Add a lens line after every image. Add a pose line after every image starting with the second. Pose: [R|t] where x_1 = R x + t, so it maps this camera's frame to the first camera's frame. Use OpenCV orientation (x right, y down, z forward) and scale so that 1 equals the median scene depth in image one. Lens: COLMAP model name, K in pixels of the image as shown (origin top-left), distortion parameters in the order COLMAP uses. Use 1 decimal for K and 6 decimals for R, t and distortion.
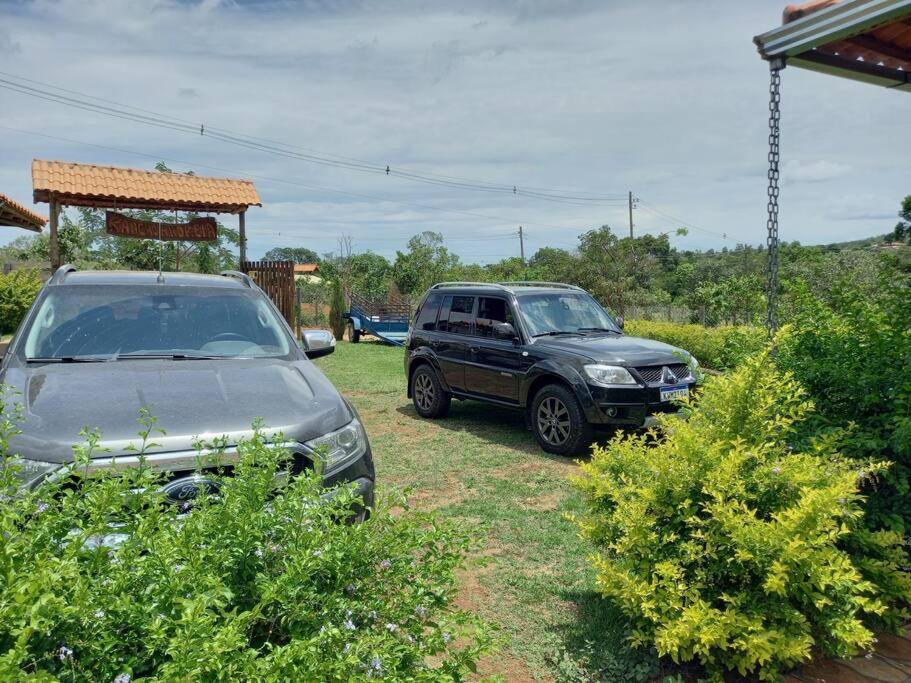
lens RADIAL K [[668.9, 0, 459.3], [0, 668.9, 350.8], [0, 0, 1]] dist [0.059254, -0.049120]
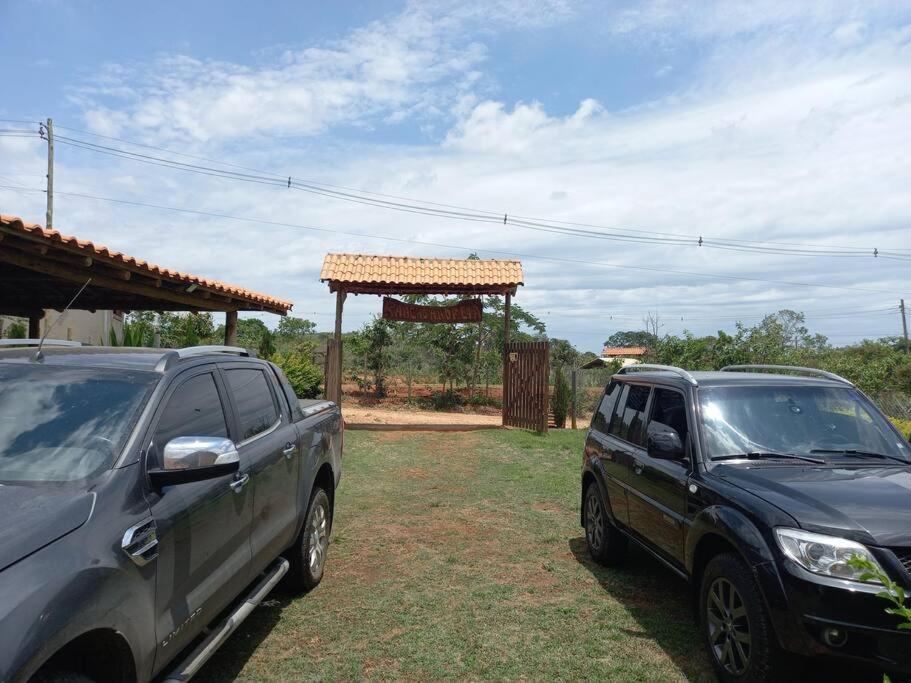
lens RADIAL K [[668.9, 0, 464.0], [0, 668.9, 341.8], [0, 0, 1]] dist [0.059254, -0.049120]
pose [[0.872967, -0.009289, -0.487690, 0.085591], [-0.058020, 0.990743, -0.122727, -0.015562], [0.484316, 0.135432, 0.864347, 0.154163]]
